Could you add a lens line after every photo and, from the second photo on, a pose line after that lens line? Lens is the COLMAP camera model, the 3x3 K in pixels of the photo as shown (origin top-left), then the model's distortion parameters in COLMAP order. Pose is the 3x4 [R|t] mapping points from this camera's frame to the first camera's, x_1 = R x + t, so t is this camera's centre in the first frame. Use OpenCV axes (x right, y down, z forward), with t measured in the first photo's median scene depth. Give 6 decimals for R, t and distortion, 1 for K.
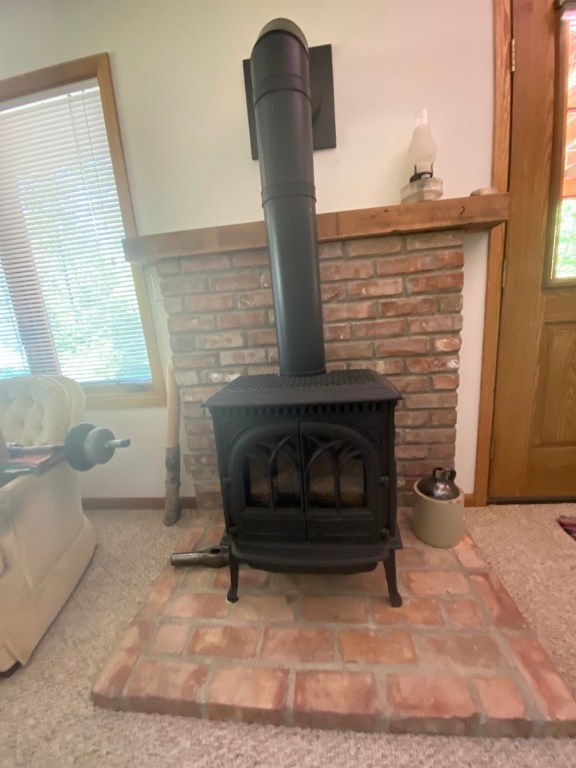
lens RADIAL K [[310.3, 0, 286.6], [0, 310.3, 388.8], [0, 0, 1]] dist [0.027317, -0.023645]
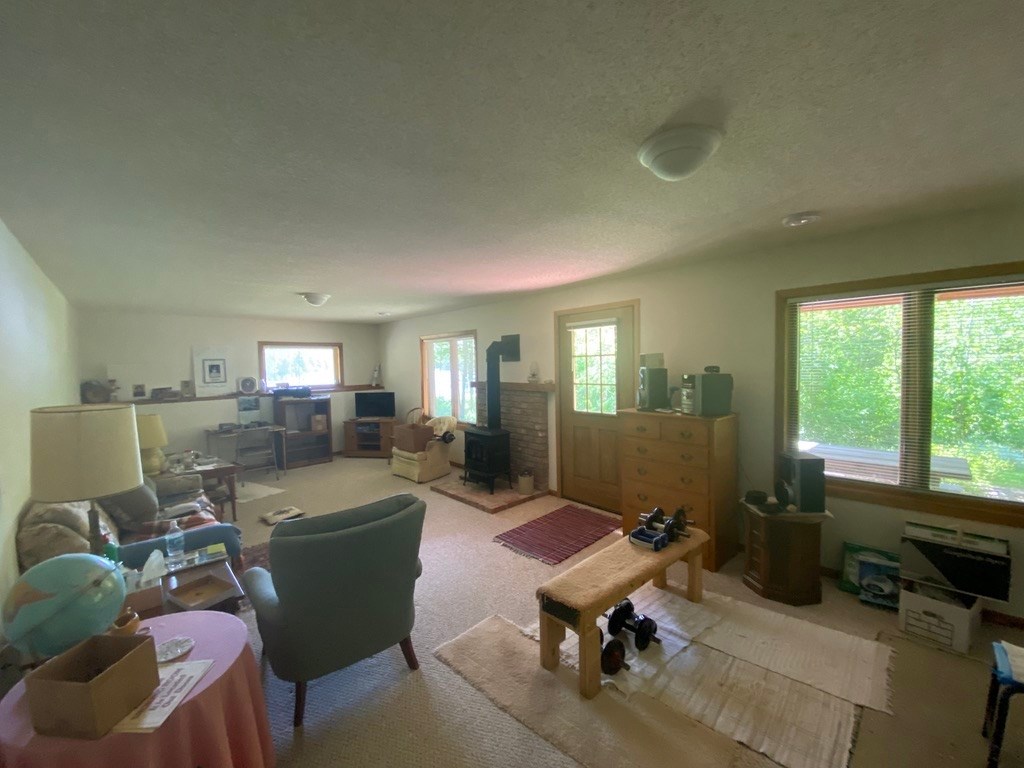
lens RADIAL K [[413.7, 0, 506.8], [0, 413.7, 384.6], [0, 0, 1]] dist [0.027317, -0.023645]
pose [[0.748468, 0.106628, -0.654543, 3.056008], [-0.204362, 0.976042, -0.074684, -0.203678], [0.630898, 0.189662, 0.752327, -2.403365]]
